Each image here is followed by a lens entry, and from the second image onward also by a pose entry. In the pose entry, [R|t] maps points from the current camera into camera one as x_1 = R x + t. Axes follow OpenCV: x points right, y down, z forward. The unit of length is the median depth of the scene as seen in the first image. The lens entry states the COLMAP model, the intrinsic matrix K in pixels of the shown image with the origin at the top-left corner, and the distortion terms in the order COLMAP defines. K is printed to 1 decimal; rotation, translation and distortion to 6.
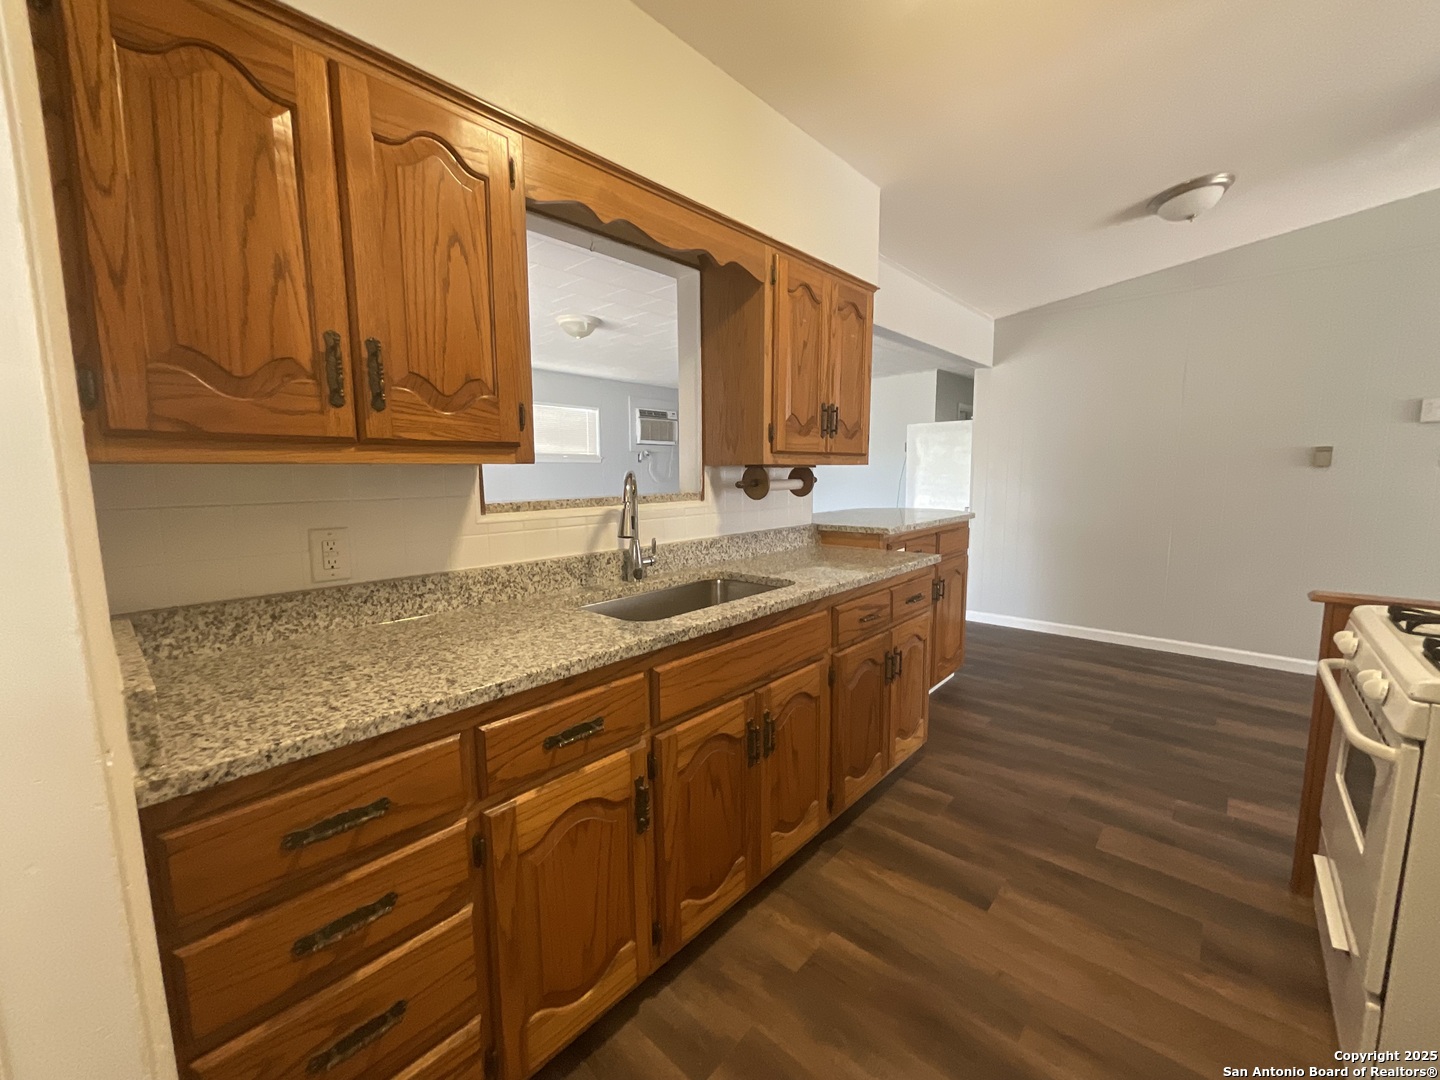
lens RADIAL K [[586.6, 0, 722.5], [0, 586.6, 544.5], [0, 0, 1]] dist [0.002240, -0.000249]
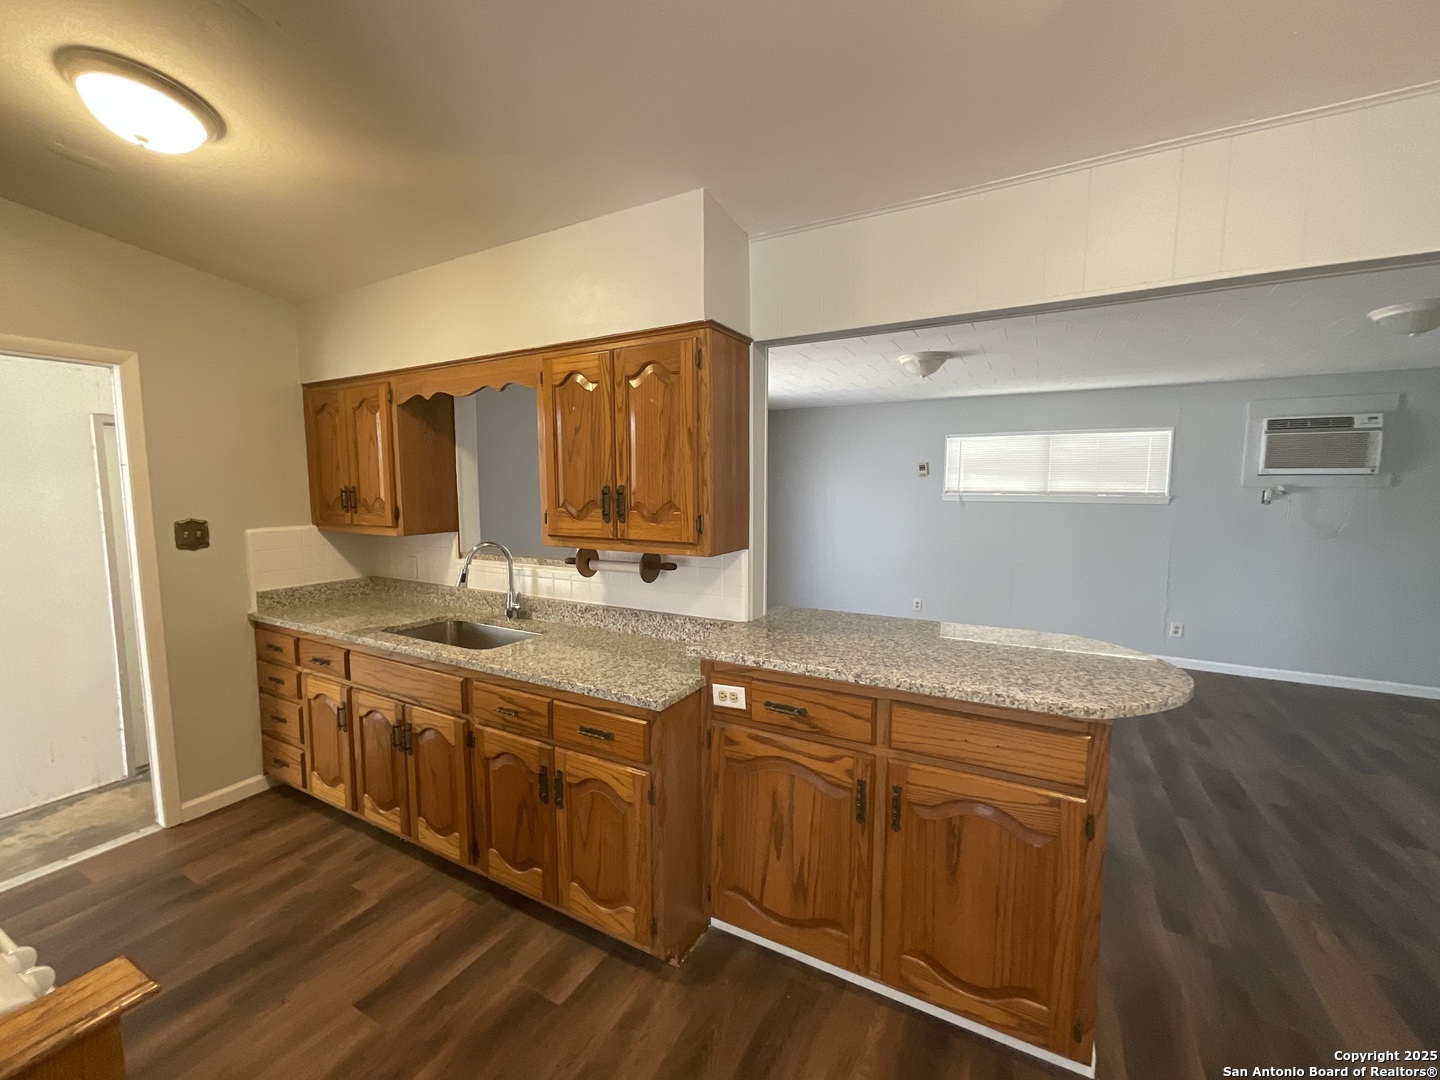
lens RADIAL K [[586.6, 0, 718.4], [0, 586.6, 545.7], [0, 0, 1]] dist [0.002240, -0.000249]
pose [[0.221948, 0.107307, -0.969136, 0.985057], [-0.123663, 0.988998, 0.081185, -0.215488], [0.967185, 0.101828, 0.232776, 0.852496]]
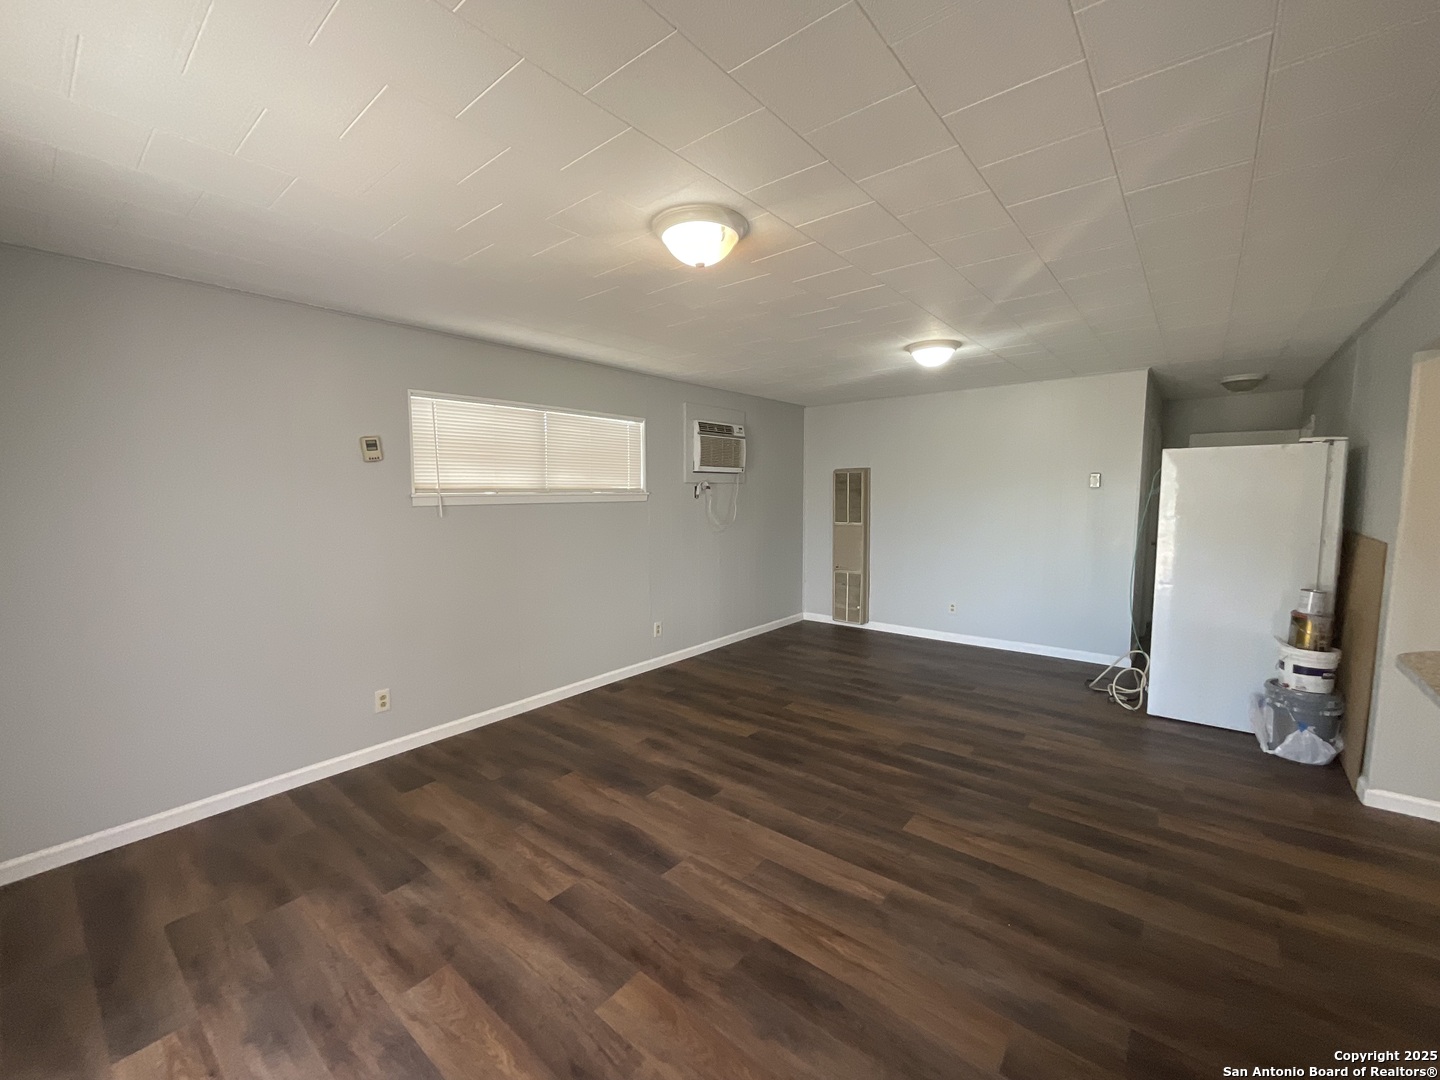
lens RADIAL K [[586.6, 0, 723.7], [0, 586.6, 538.9], [0, 0, 1]] dist [0.002240, -0.000249]
pose [[0.999180, 0.003594, 0.040336, -0.395210], [-0.002213, 0.999411, -0.034239, -0.196872], [-0.040435, 0.034121, 0.998599, 0.894318]]
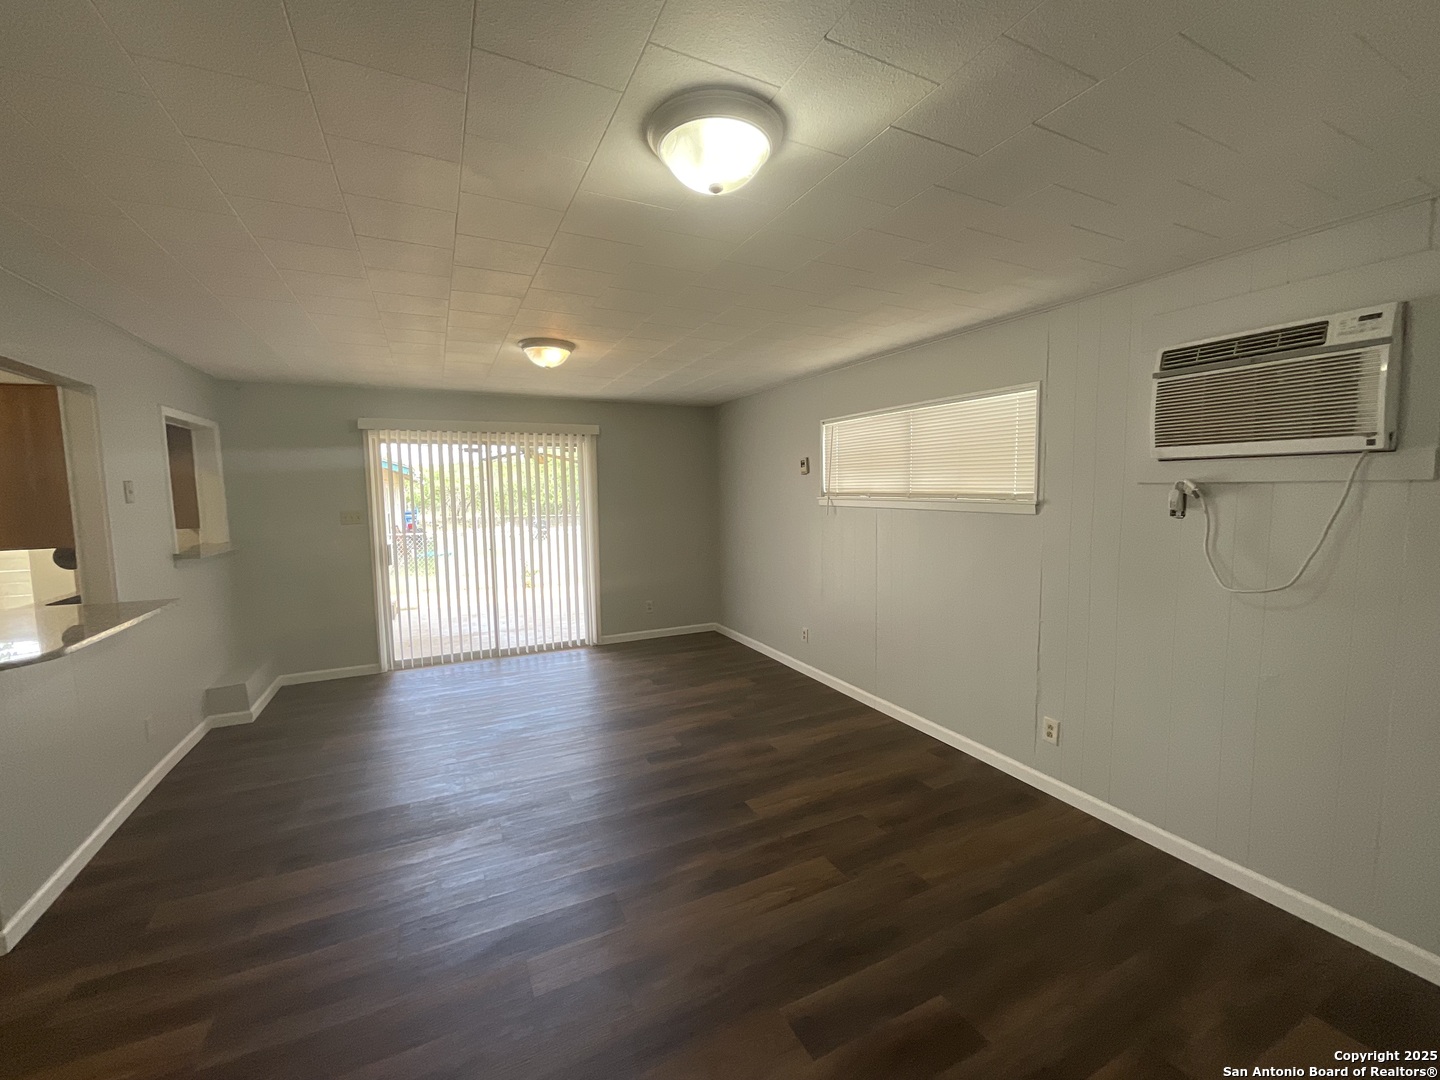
lens RADIAL K [[586.6, 0, 719.3], [0, 586.6, 541.2], [0, 0, 1]] dist [0.002240, -0.000249]
pose [[-0.386037, 0.097845, -0.917279, 0.713732], [-0.096621, 0.984601, 0.145689, -0.430066], [0.917409, 0.144870, -0.370639, 2.576182]]
